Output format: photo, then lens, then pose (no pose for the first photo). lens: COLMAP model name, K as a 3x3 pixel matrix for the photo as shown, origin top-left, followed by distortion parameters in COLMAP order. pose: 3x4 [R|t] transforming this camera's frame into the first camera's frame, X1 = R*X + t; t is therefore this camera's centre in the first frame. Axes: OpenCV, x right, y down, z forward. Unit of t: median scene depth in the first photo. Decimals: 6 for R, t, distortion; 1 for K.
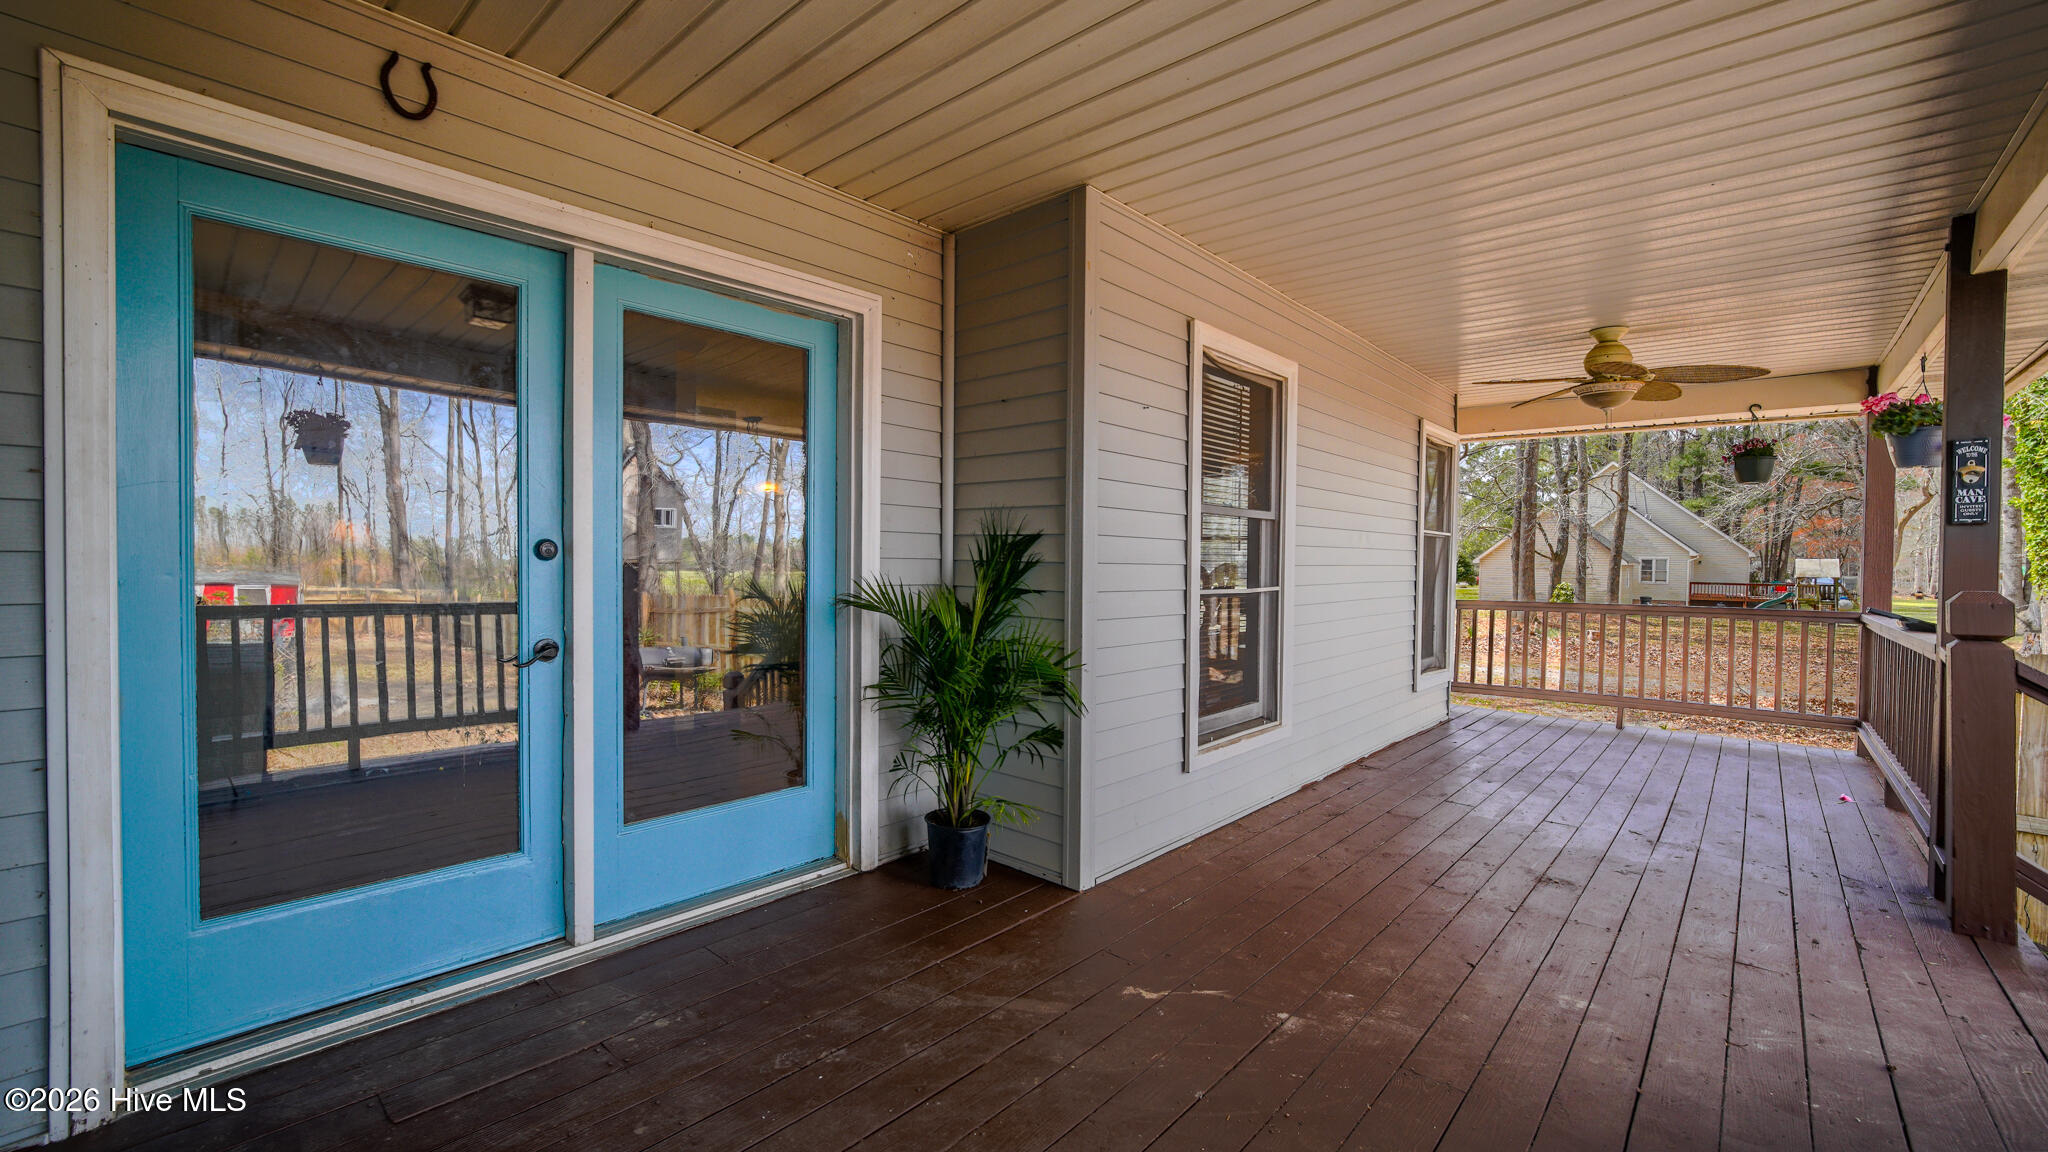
lens RADIAL K [[817.3, 0, 1031.5], [0, 817.3, 575.6], [0, 0, 1]] dist [-0.025409, 0.007243]
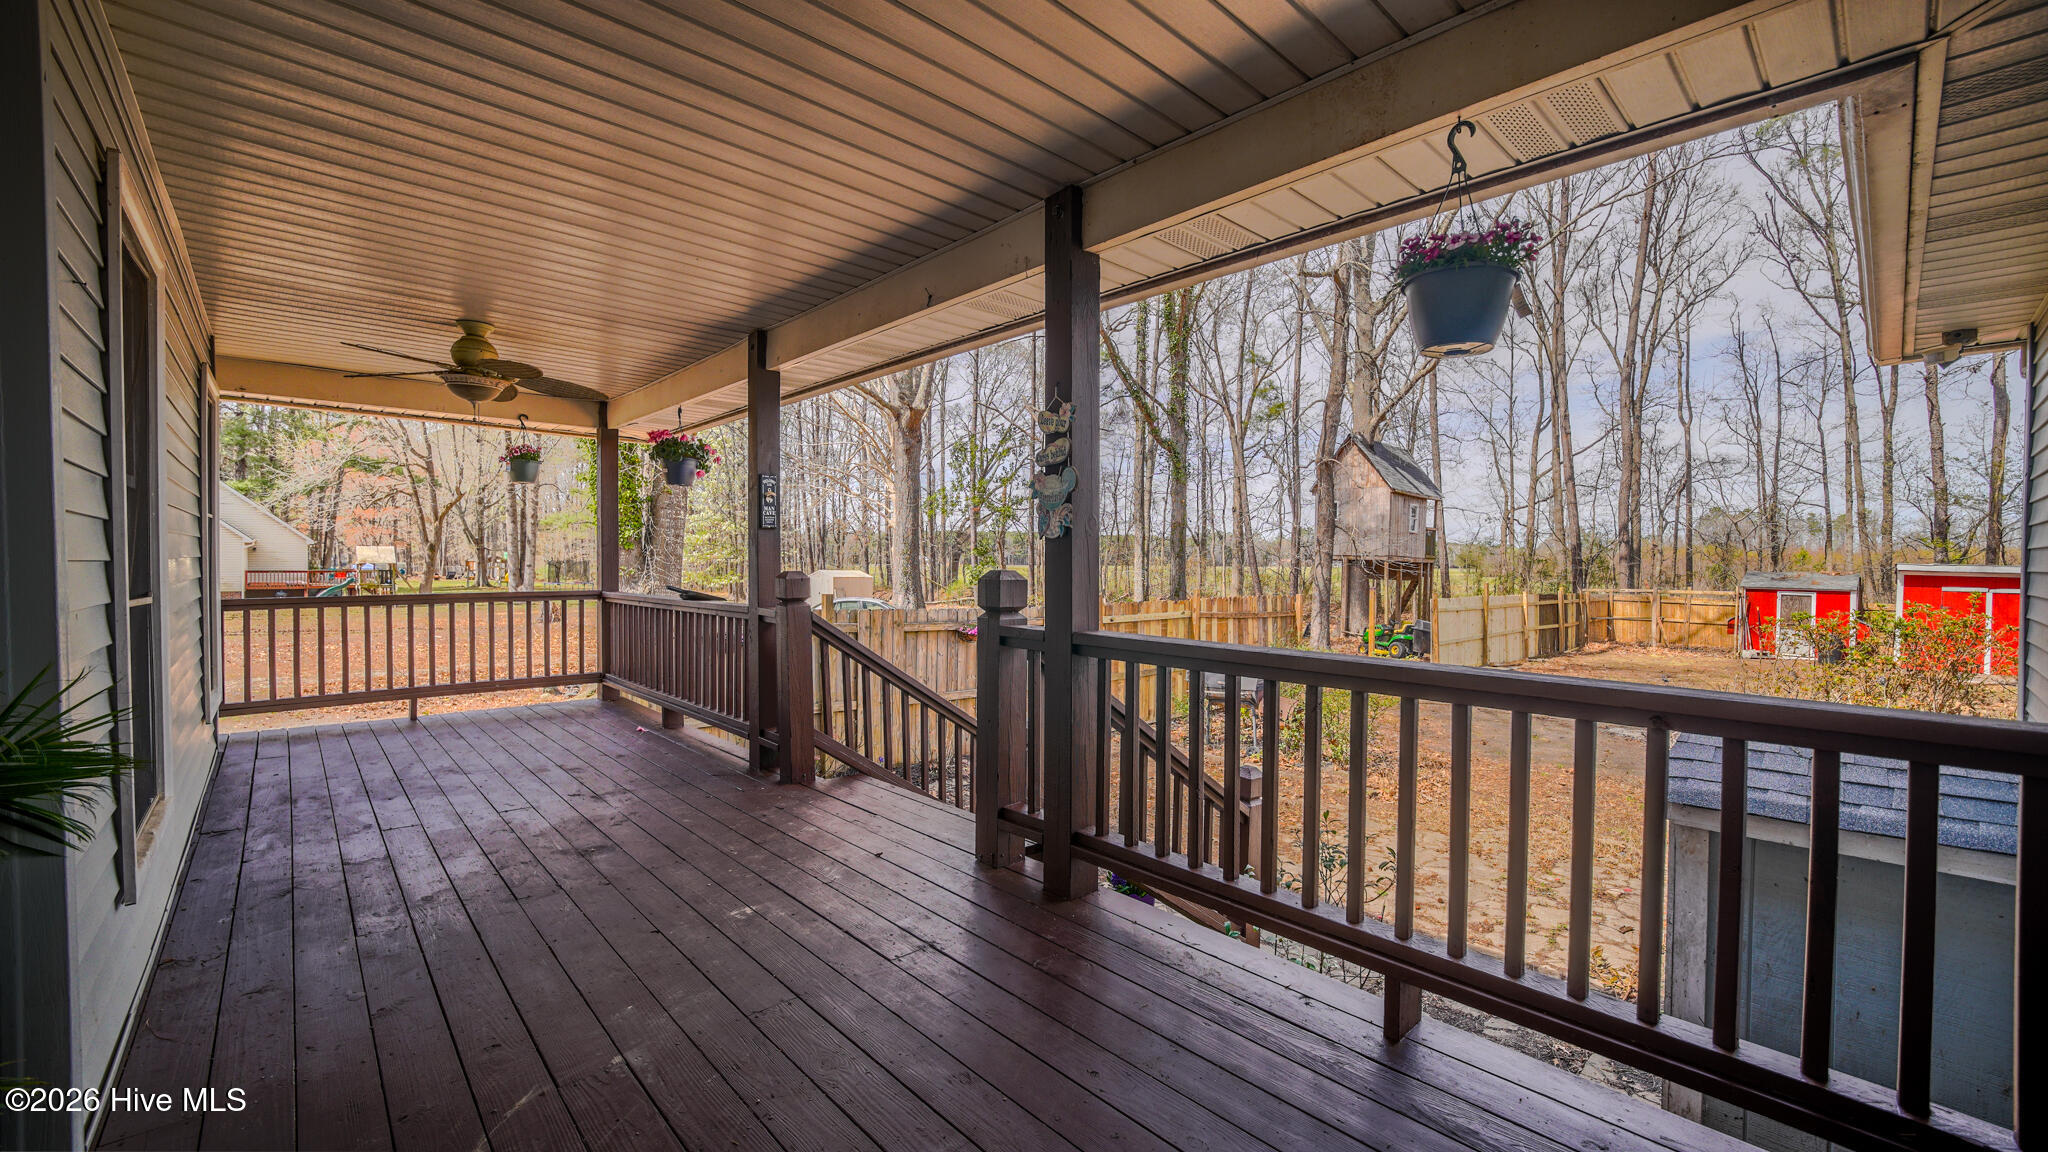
lens RADIAL K [[817.3, 0, 1031.5], [0, 817.3, 575.6], [0, 0, 1]] dist [-0.025409, 0.007243]
pose [[0.101060, -0.030820, 0.994403, -0.278920], [0.014711, 0.999457, 0.029482, -0.008596], [-0.994772, 0.011650, 0.101459, 0.237548]]
